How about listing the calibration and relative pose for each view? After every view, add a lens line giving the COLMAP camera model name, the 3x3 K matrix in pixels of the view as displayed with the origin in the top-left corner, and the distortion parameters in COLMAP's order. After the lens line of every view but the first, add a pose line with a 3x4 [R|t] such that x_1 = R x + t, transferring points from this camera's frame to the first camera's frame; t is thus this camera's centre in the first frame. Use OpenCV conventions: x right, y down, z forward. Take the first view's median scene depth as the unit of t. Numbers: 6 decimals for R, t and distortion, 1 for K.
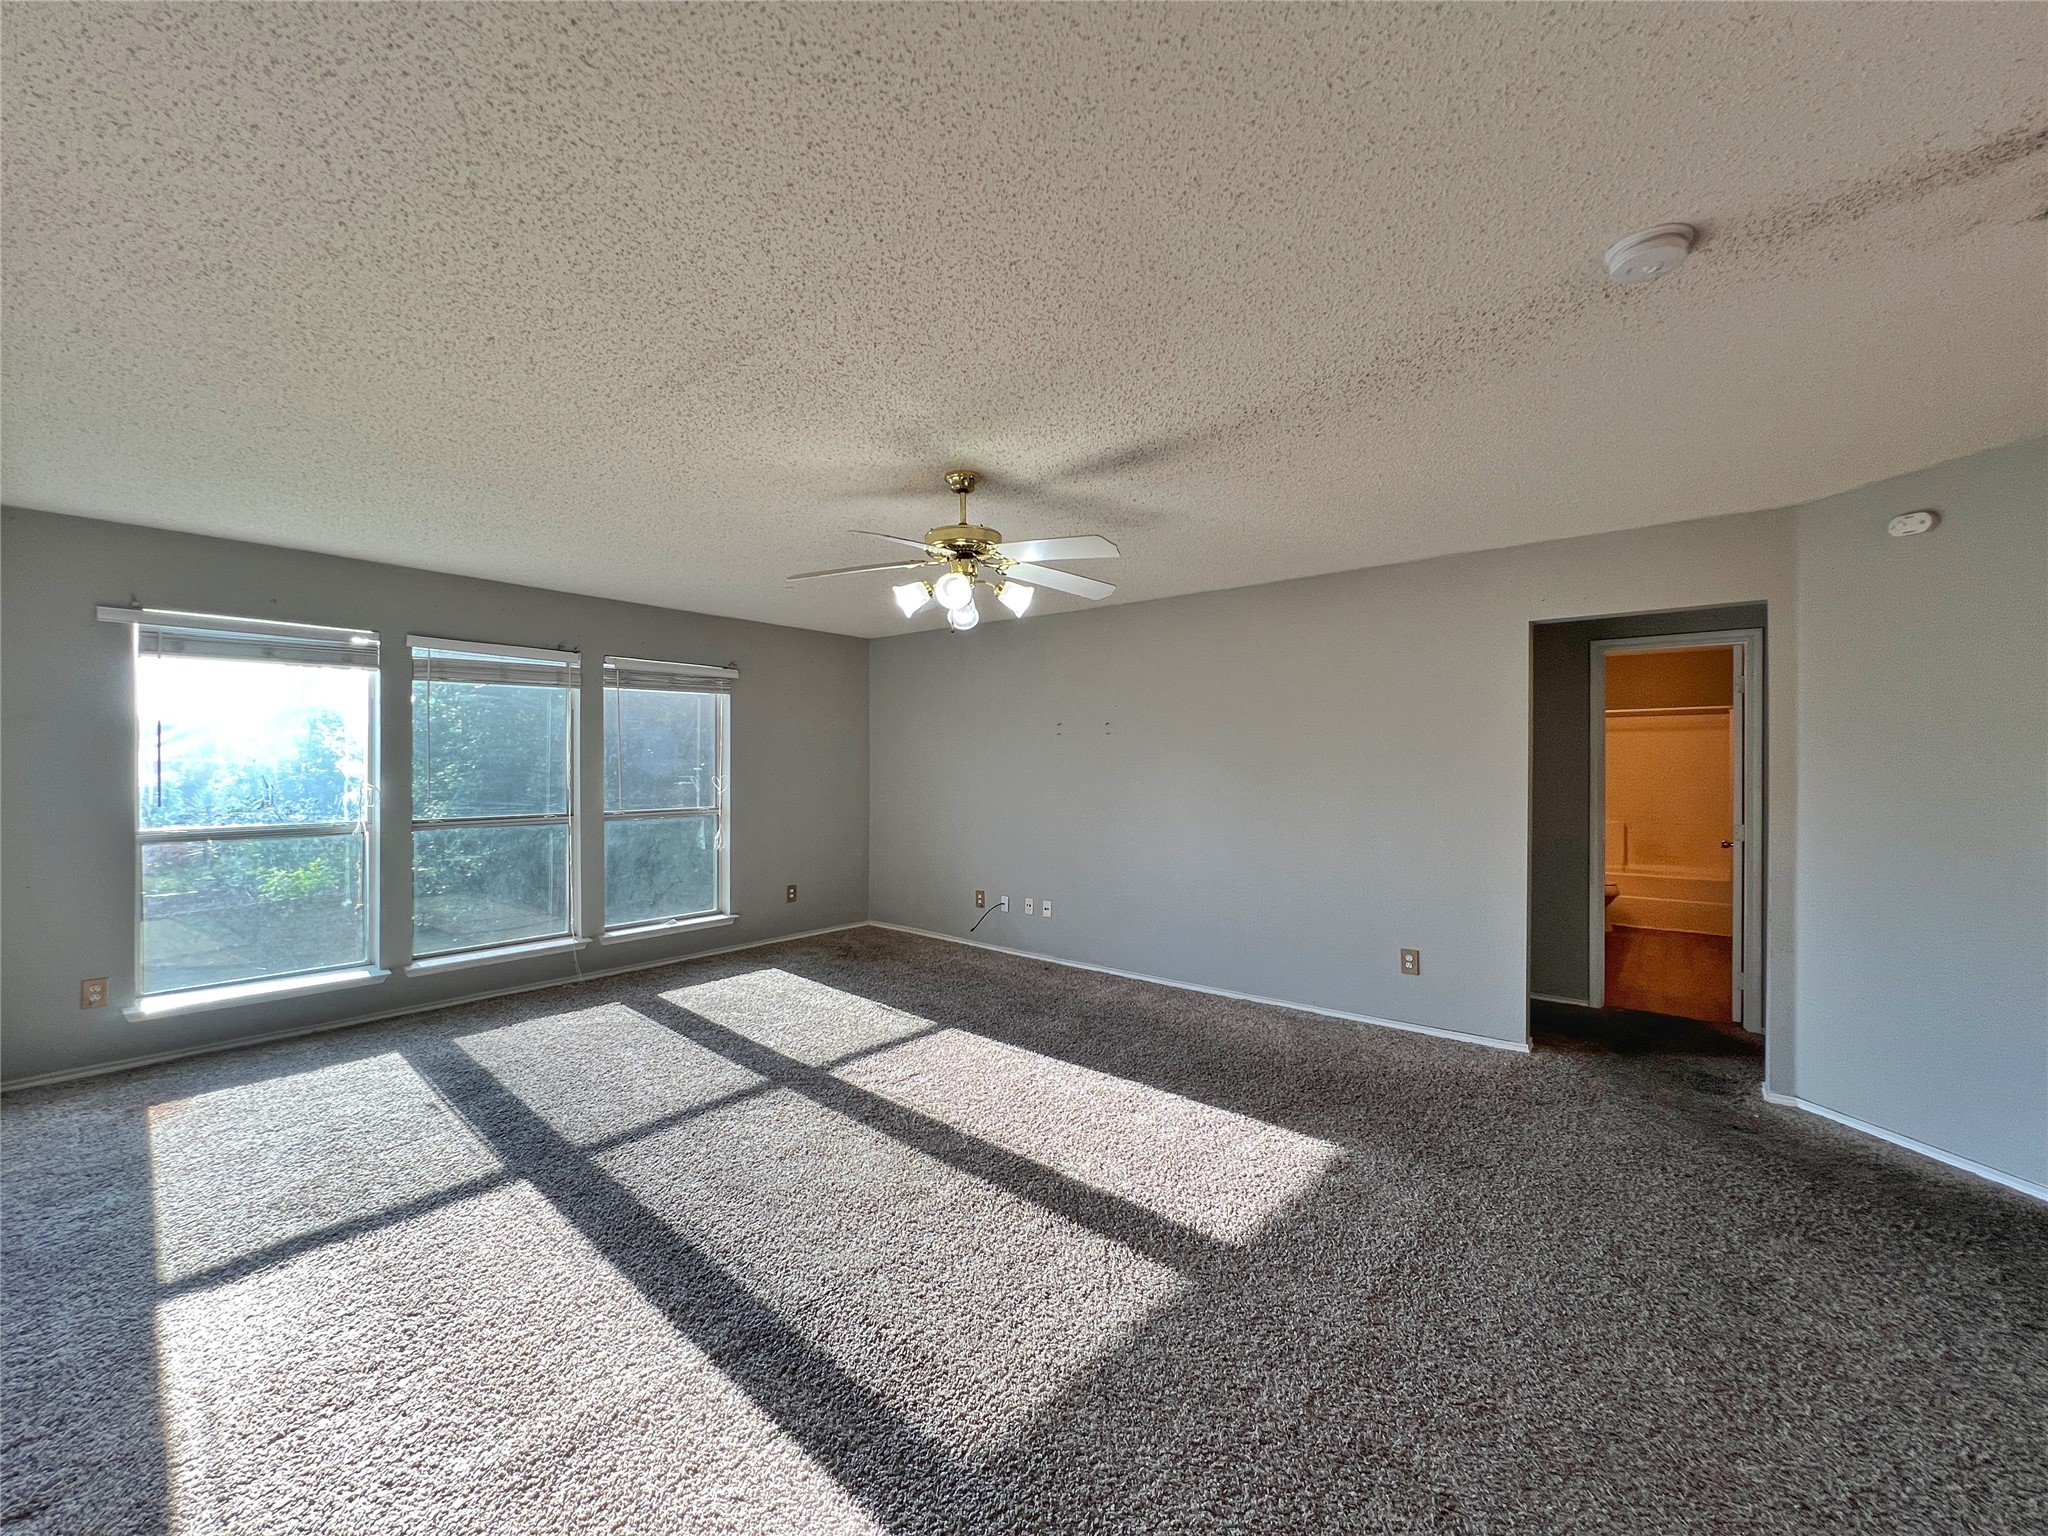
lens RADIAL K [[813.8, 0, 1022.7], [0, 813.8, 766.0], [0, 0, 1]] dist [-0.003791, 0.000276]
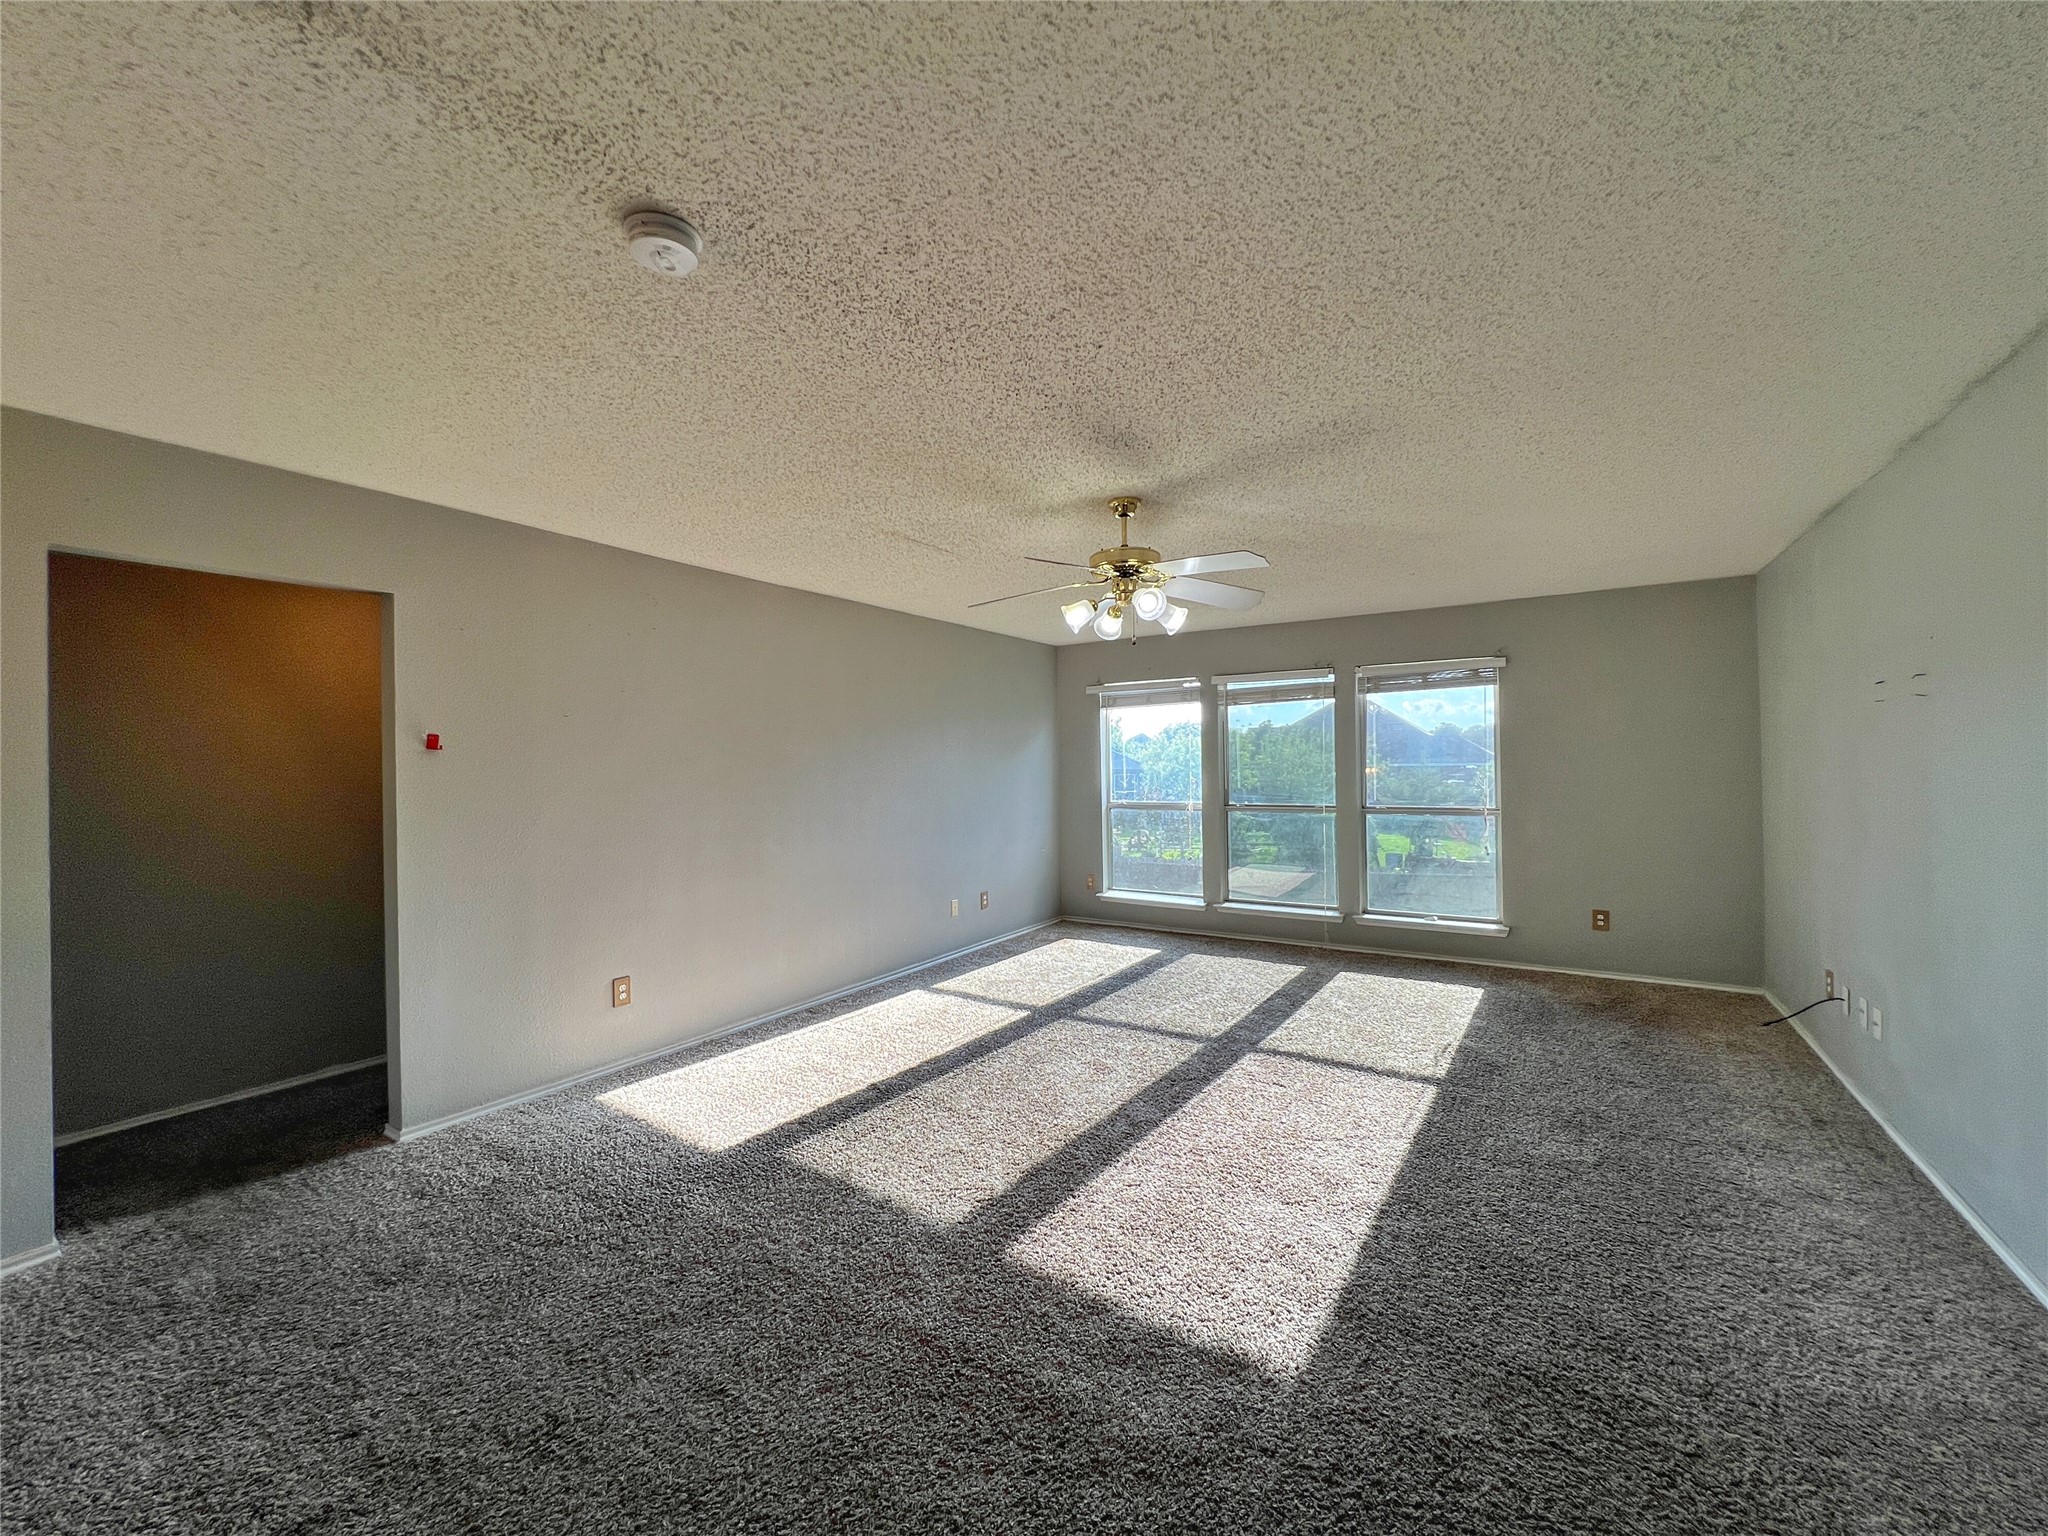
lens RADIAL K [[813.8, 0, 1015.5], [0, 813.8, 771.5], [0, 0, 1]] dist [-0.003791, 0.000276]
pose [[0.114460, 0.004204, -0.993419, 0.793200], [0.009774, 0.999938, 0.005358, -0.001967], [0.993380, -0.010323, 0.114412, 0.579988]]
